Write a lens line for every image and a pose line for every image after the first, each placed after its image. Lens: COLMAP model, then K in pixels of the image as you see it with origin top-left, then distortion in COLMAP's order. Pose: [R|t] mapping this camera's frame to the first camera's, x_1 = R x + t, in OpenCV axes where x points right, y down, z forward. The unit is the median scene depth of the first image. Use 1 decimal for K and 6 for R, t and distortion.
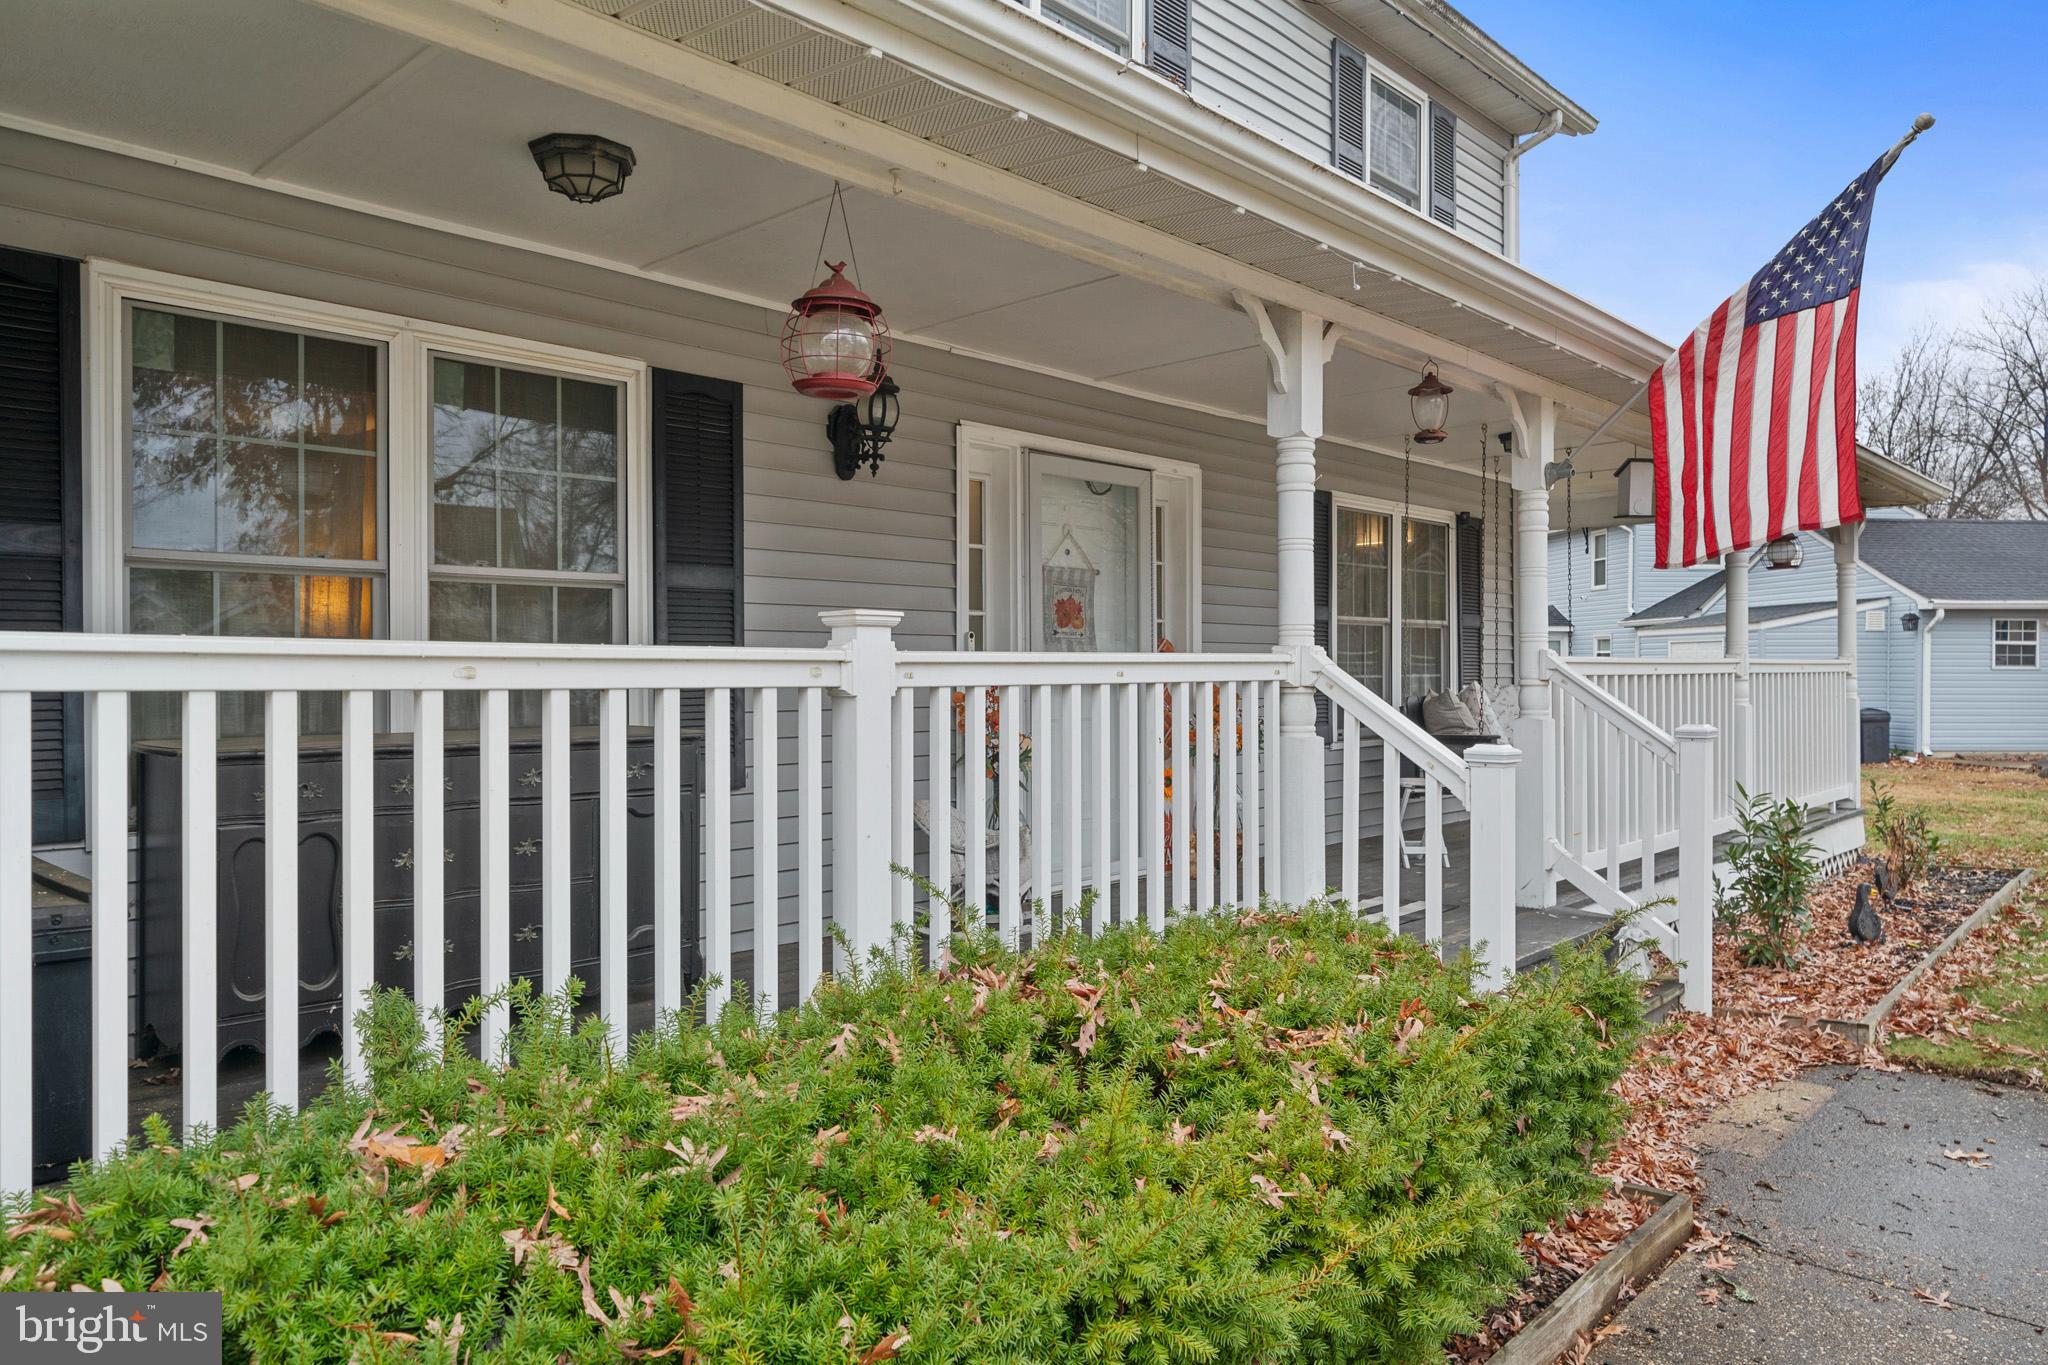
lens RADIAL K [[1369.8, 0, 1018.1], [0, 1369.8, 674.2], [0, 0, 1]] dist [0.005035, -0.001515]
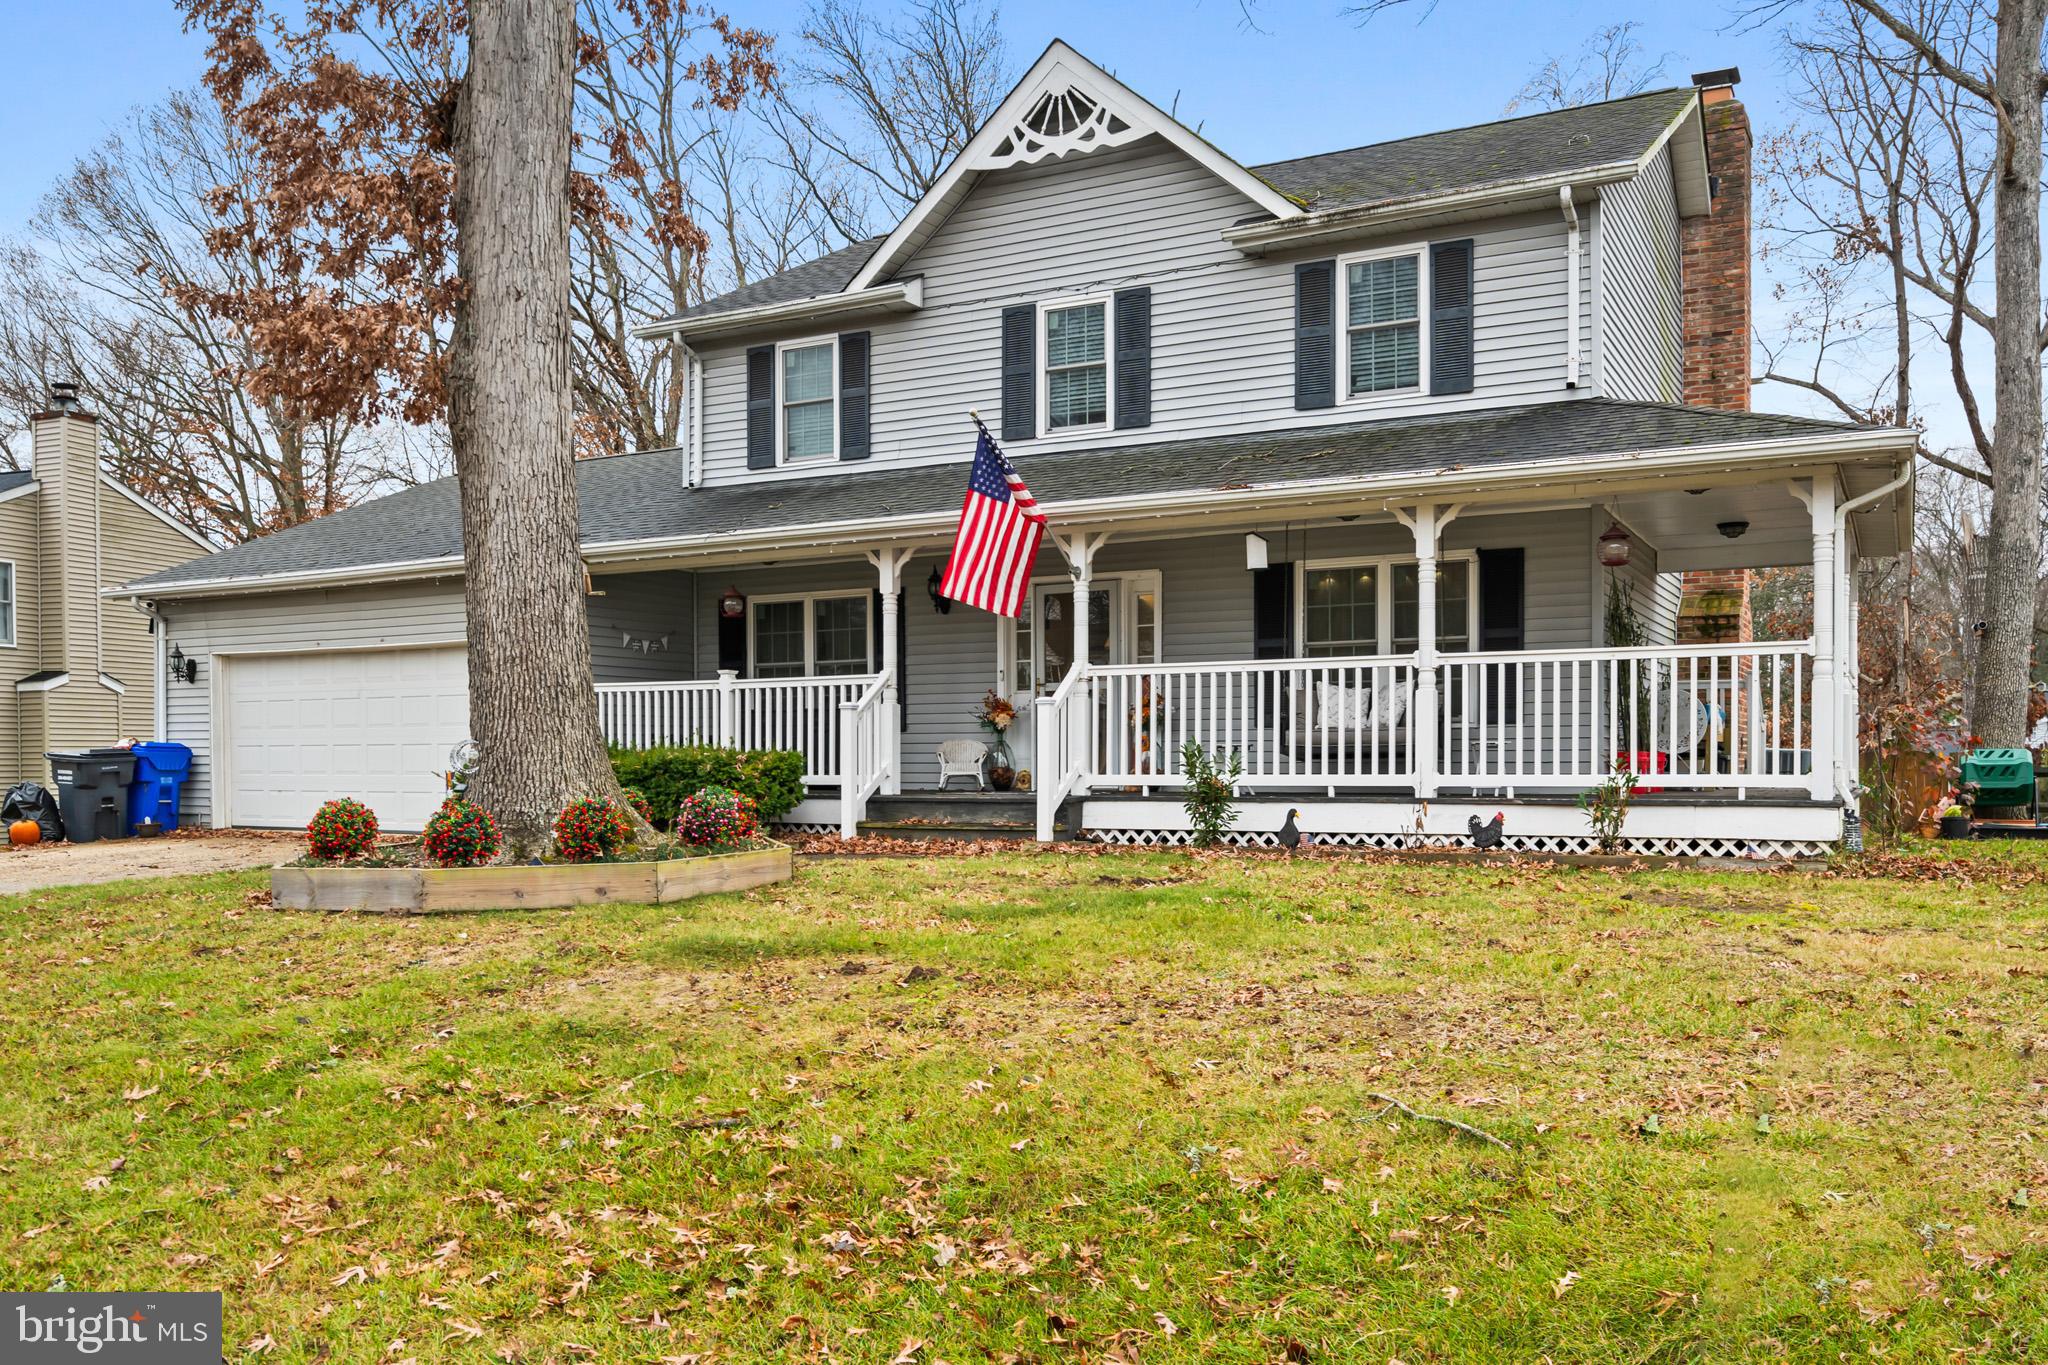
lens RADIAL K [[1674.5, 0, 1024.5], [0, 1674.5, 761.7], [0, 0, 1]] dist [-0.004352, 0.000611]
pose [[0.248046, -0.003092, -0.968743, 3.389085], [0.000877, 0.999995, -0.002967, 0.165354], [0.968748, -0.000114, 0.248048, 0.418634]]
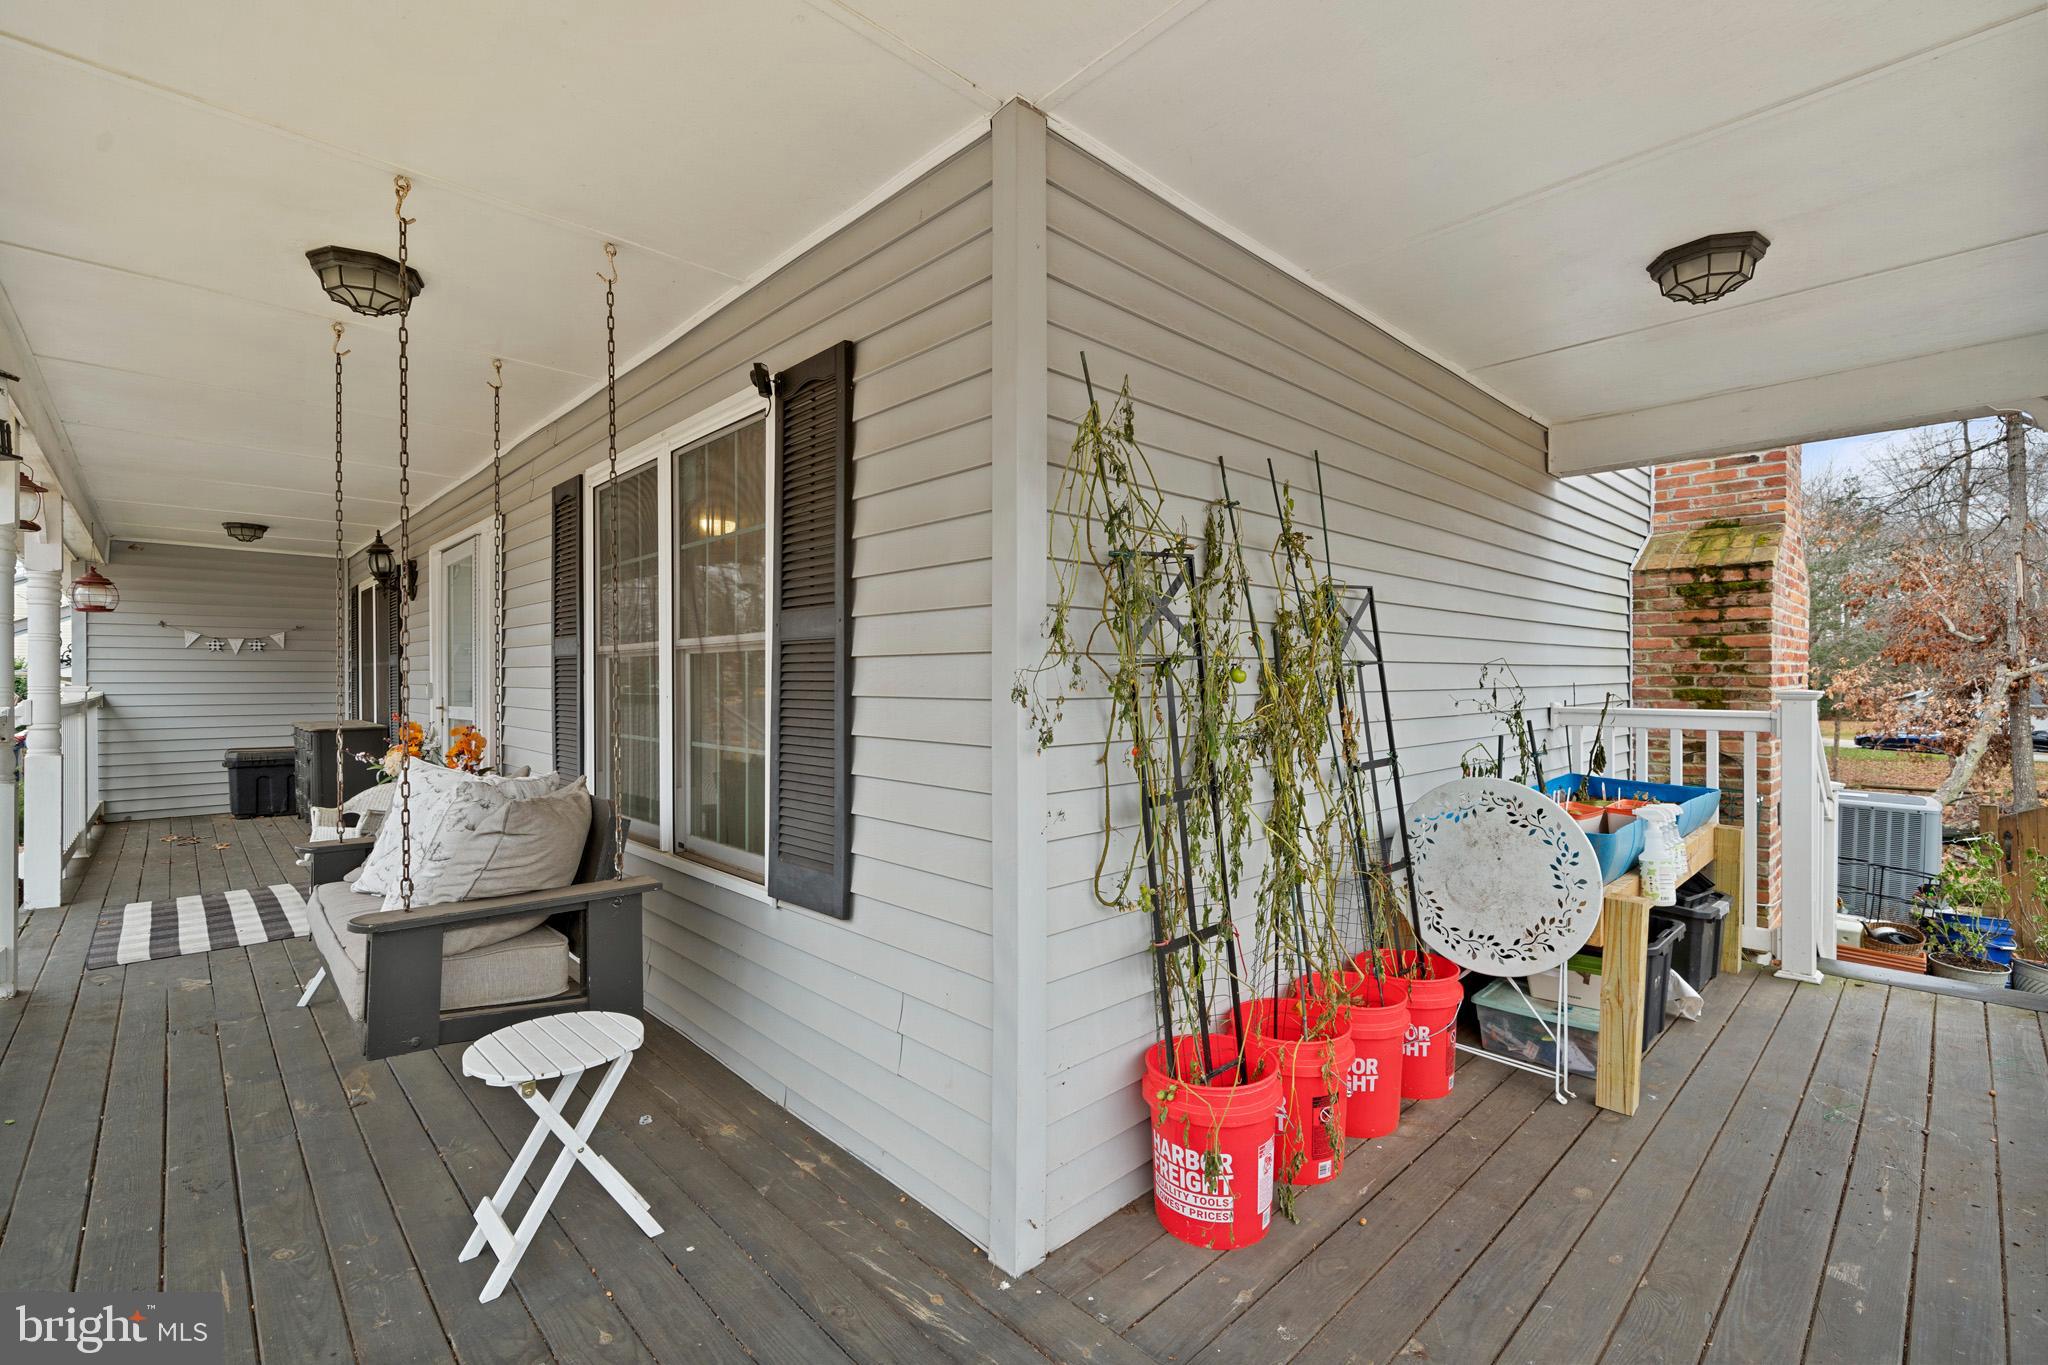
lens RADIAL K [[896.5, 0, 1035.4], [0, 896.5, 685.2], [0, 0, 1]] dist [0.004245, -0.000480]
pose [[-0.060258, 0.008713, -0.998145, 1.167558], [-0.002235, 0.999958, 0.008864, -0.046825], [0.998180, 0.002765, -0.060236, 2.171698]]
